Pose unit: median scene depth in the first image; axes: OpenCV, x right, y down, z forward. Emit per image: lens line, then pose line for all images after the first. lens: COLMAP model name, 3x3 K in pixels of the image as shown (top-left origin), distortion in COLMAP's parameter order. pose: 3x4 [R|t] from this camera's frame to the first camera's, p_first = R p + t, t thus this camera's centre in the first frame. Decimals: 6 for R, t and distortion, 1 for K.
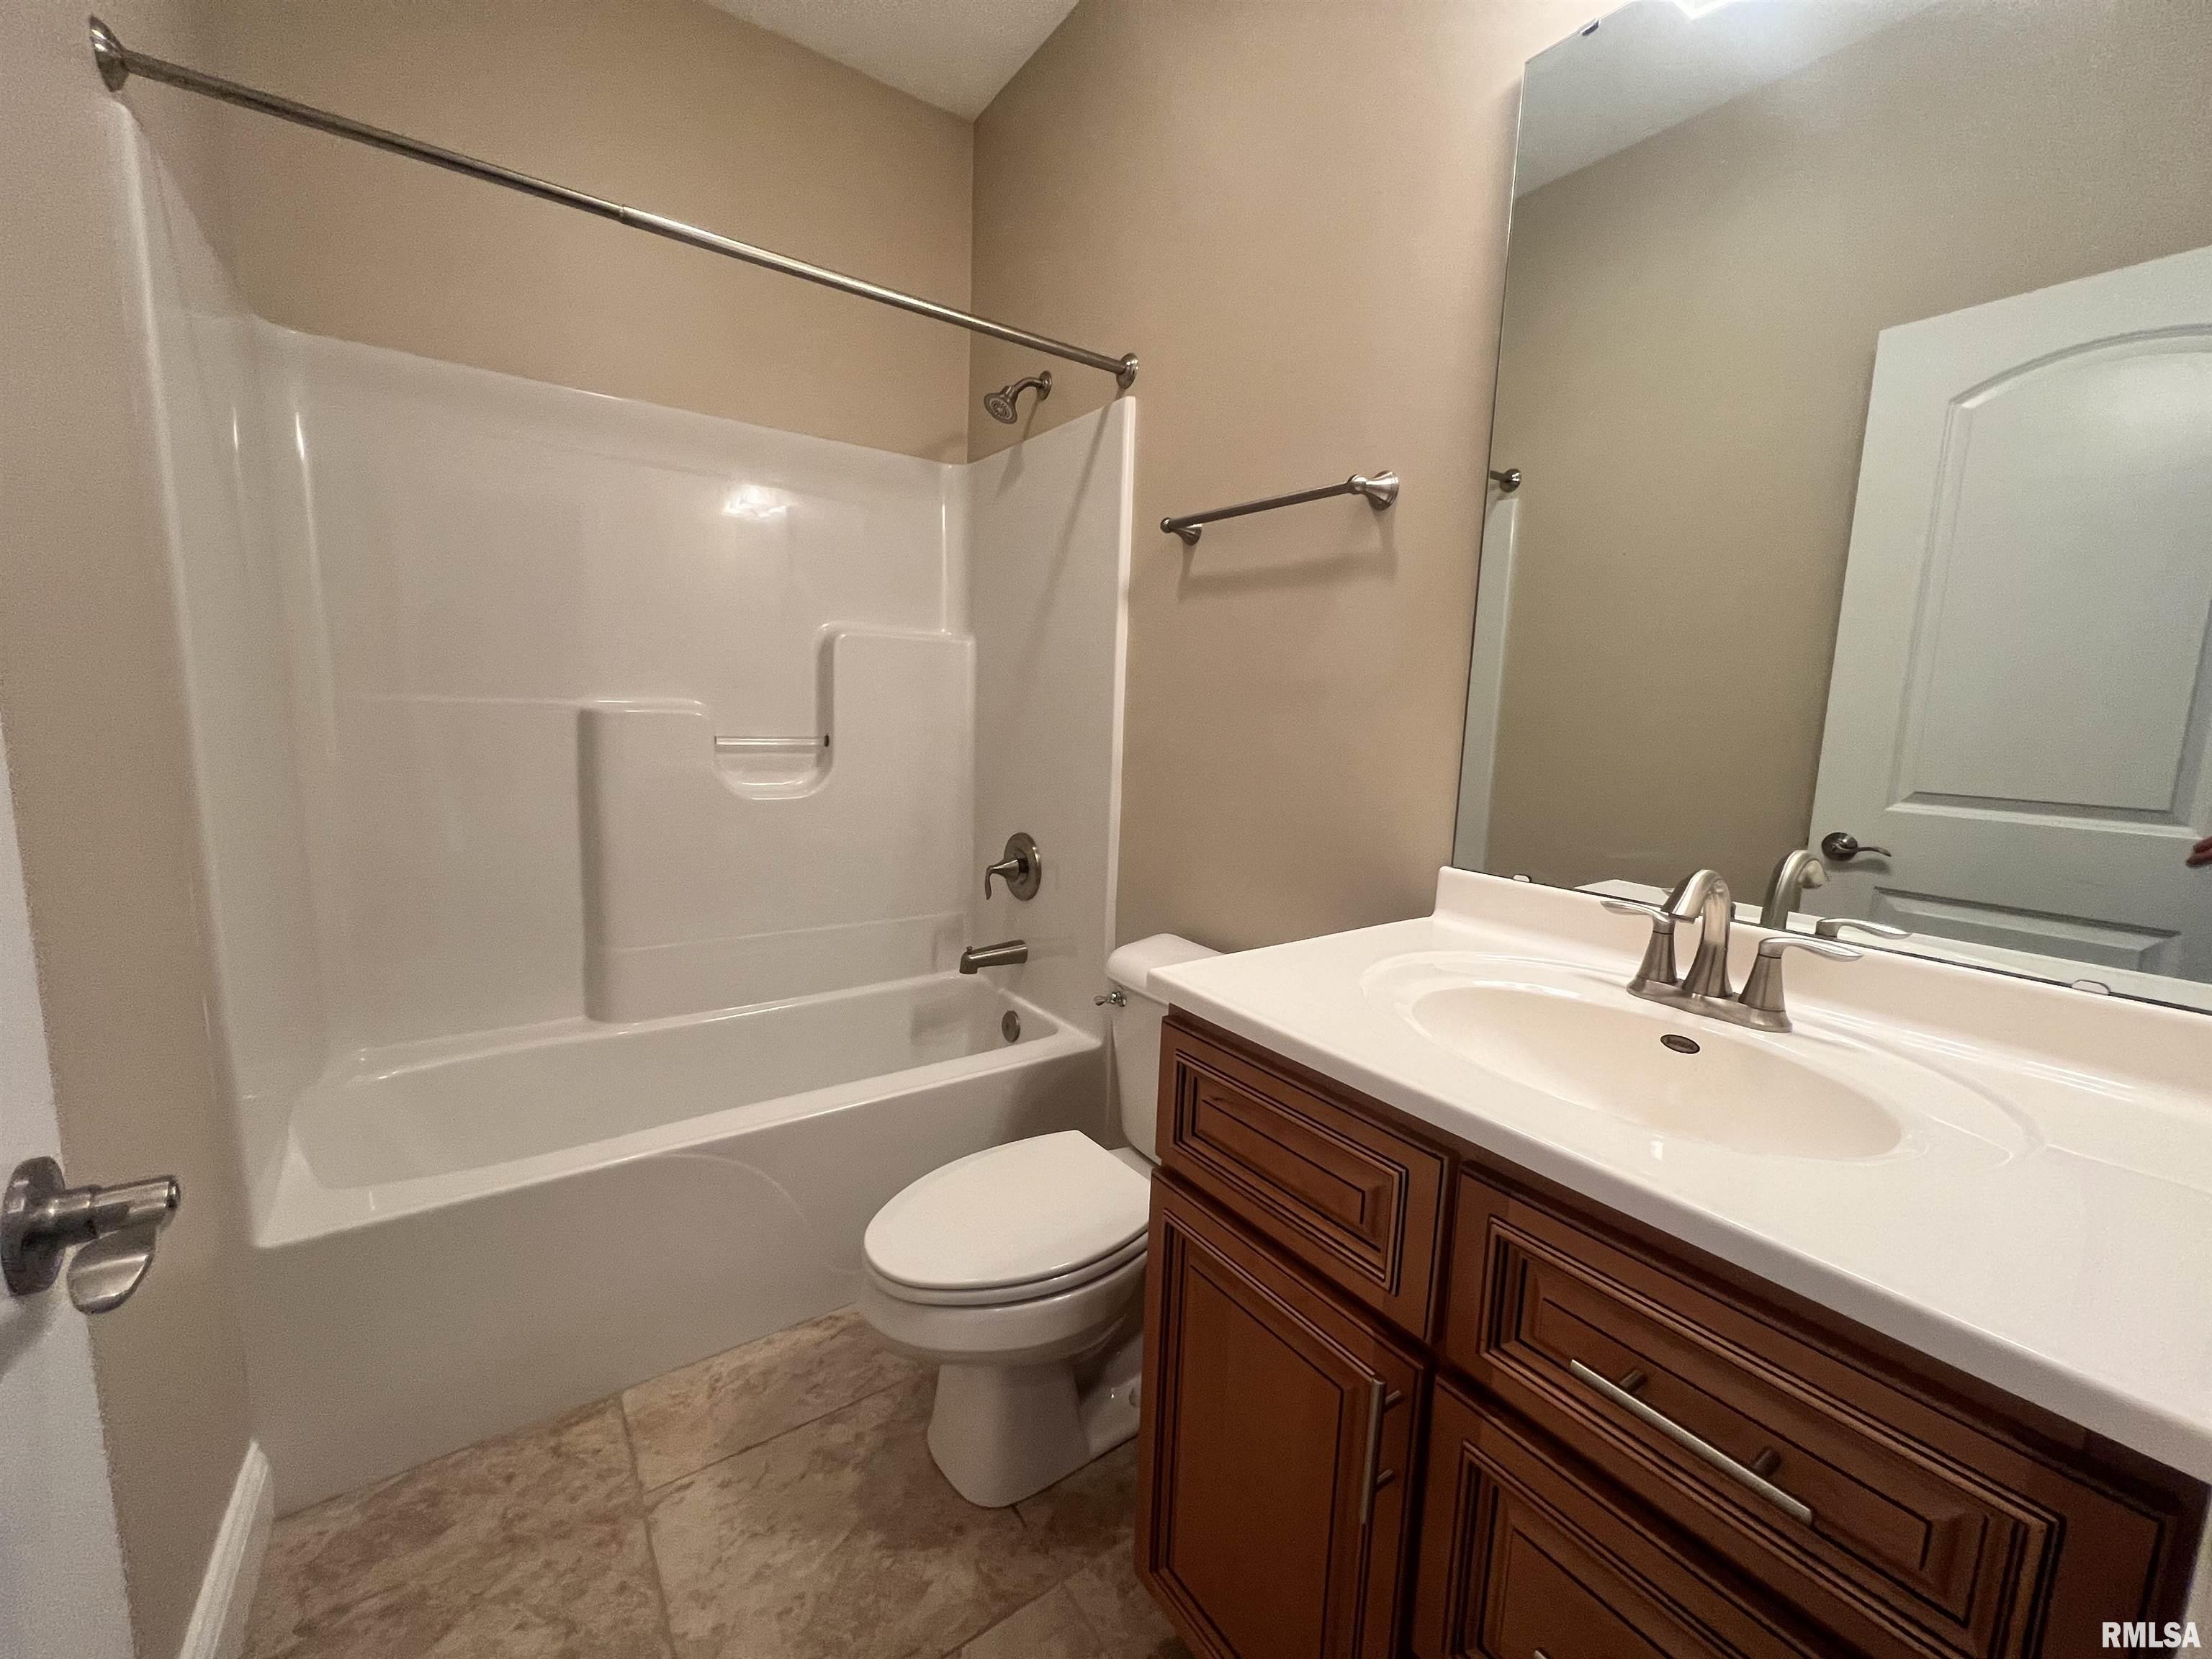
lens RADIAL K [[882.2, 0, 1105.4], [0, 882.2, 827.5], [0, 0, 1]] dist [-0.002472, 0.000532]
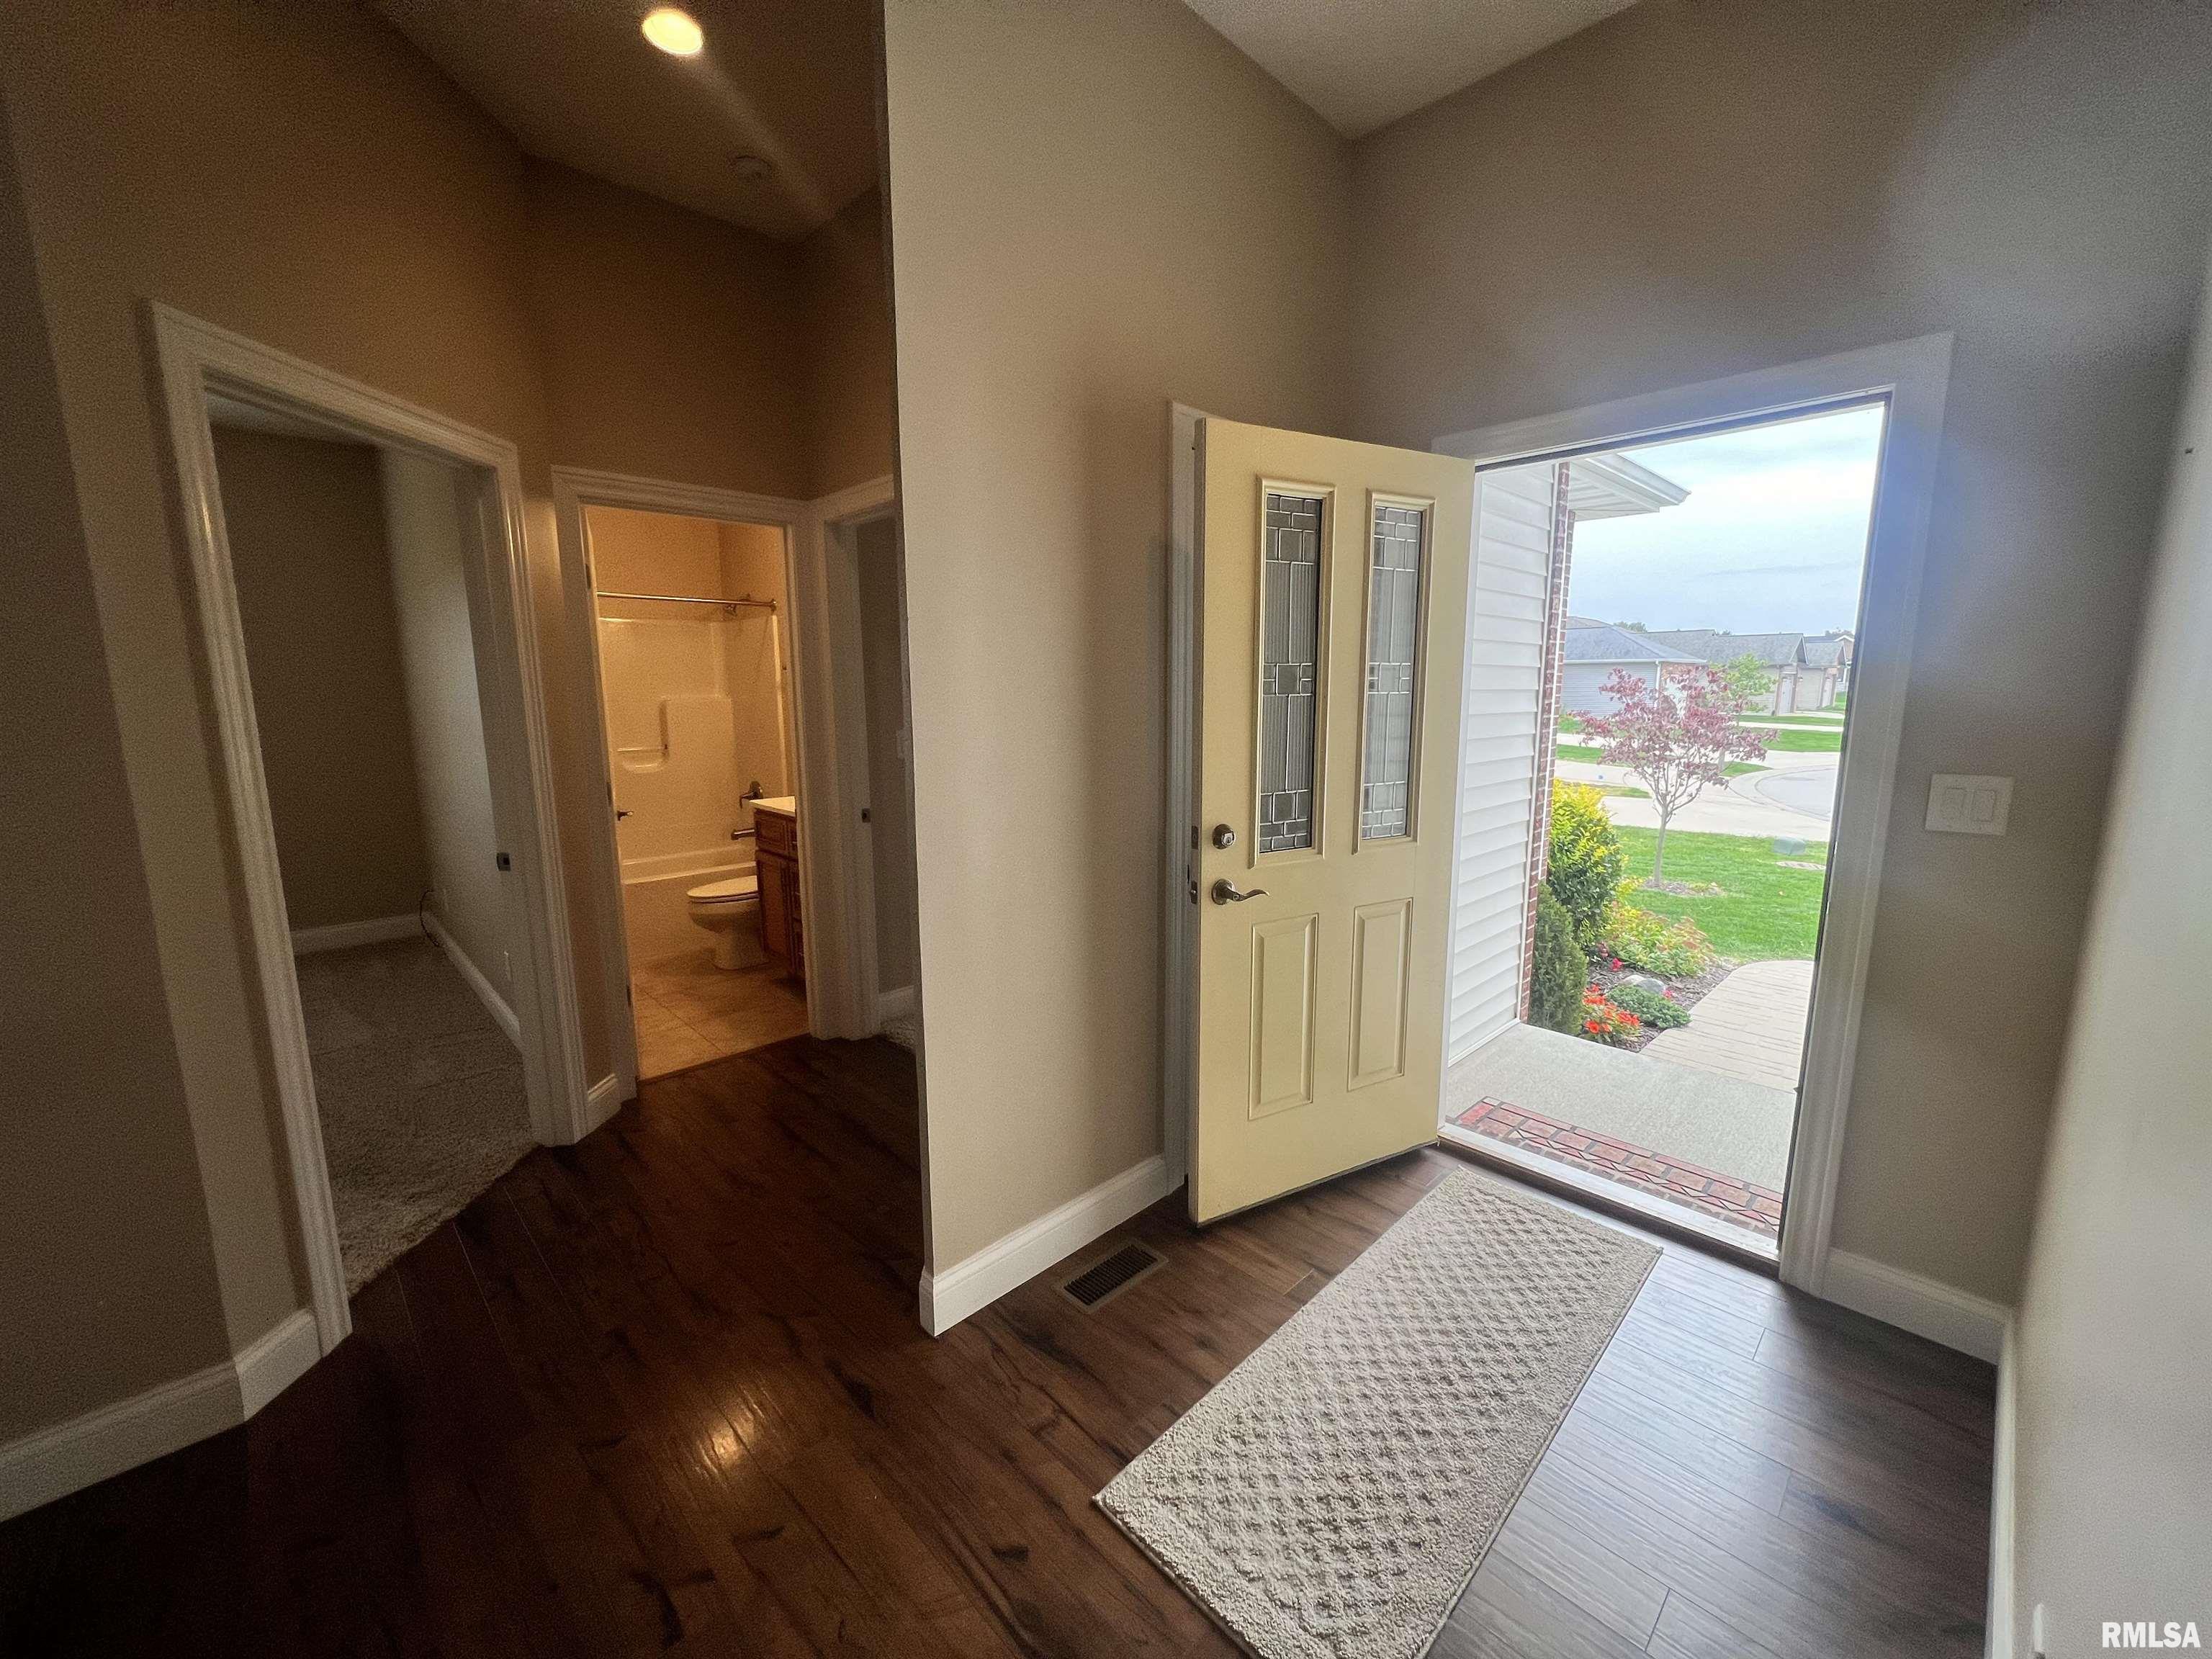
lens RADIAL K [[882.2, 0, 1105.4], [0, 882.2, 827.5], [0, 0, 1]] dist [-0.002472, 0.000532]
pose [[0.987424, -0.060916, 0.145884, 0.515255], [0.057230, 0.997930, 0.029339, 0.121416], [-0.147370, -0.020622, 0.988866, -1.592306]]
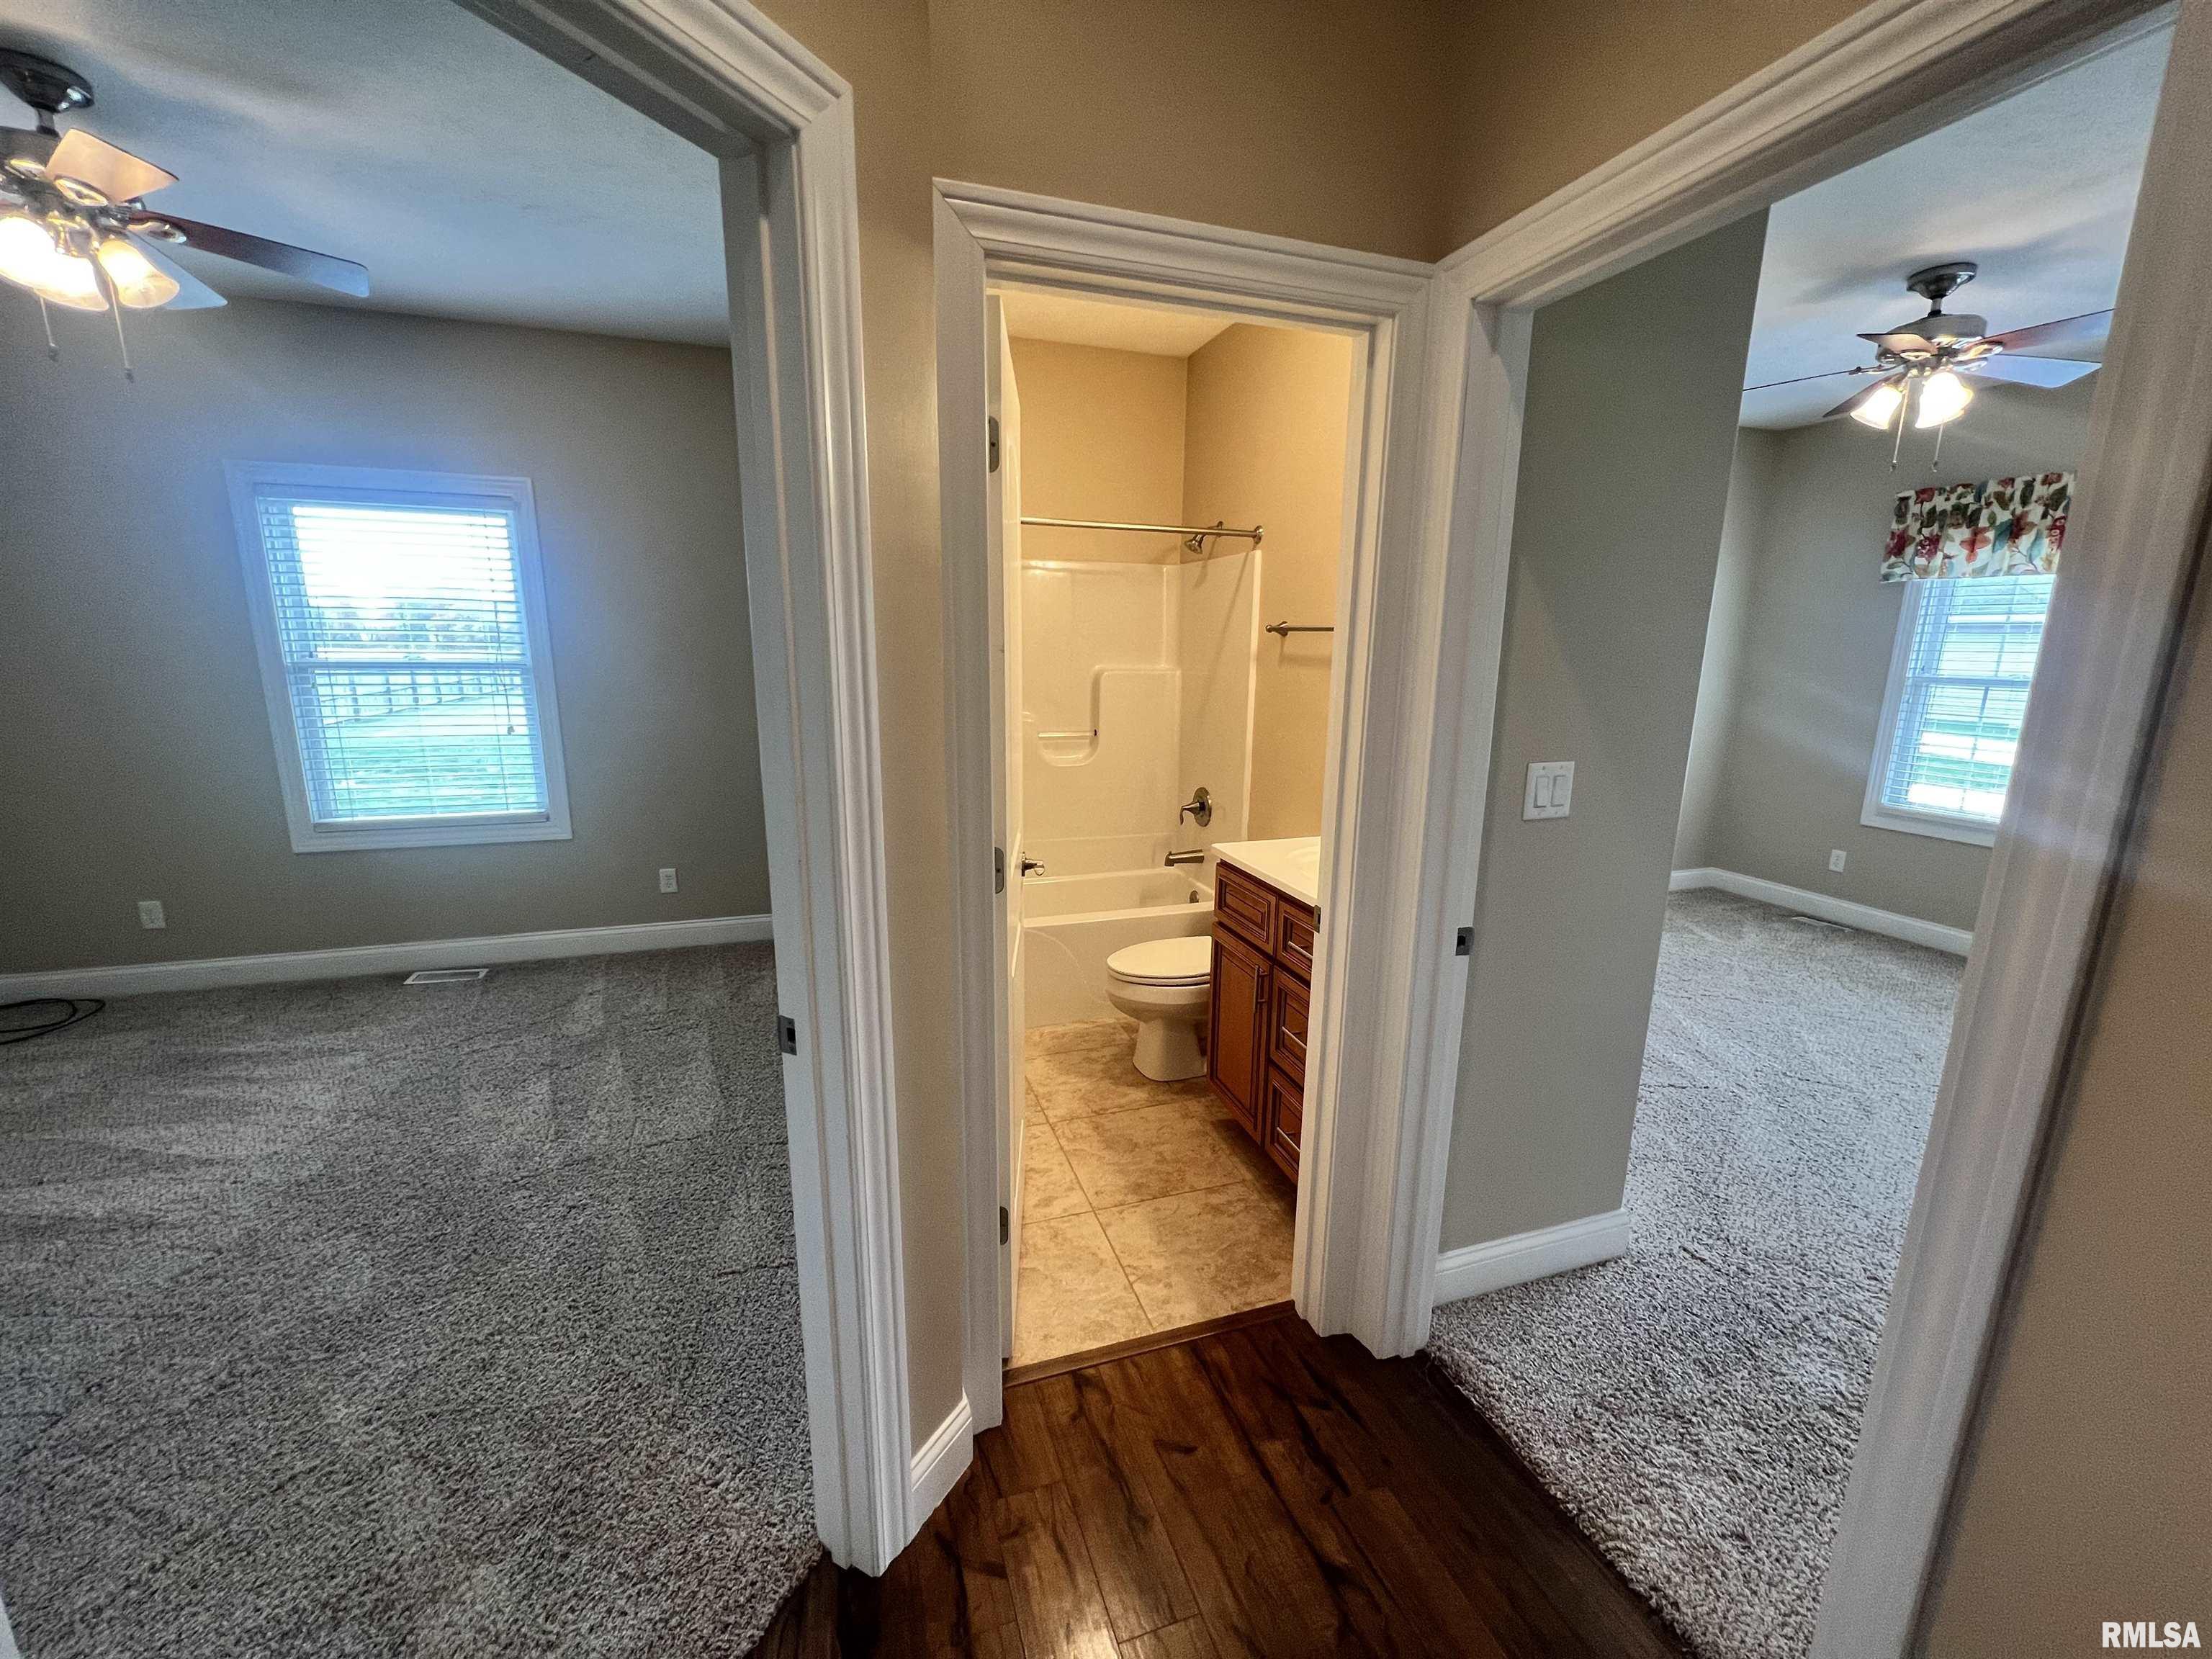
lens RADIAL K [[882.2, 0, 1105.4], [0, 882.2, 827.5], [0, 0, 1]] dist [-0.002472, 0.000532]
pose [[0.957676, 0.038313, -0.285286, 0.229555], [-0.020953, 0.997752, 0.063657, -0.022613], [0.287084, -0.054985, 0.956326, -0.744839]]
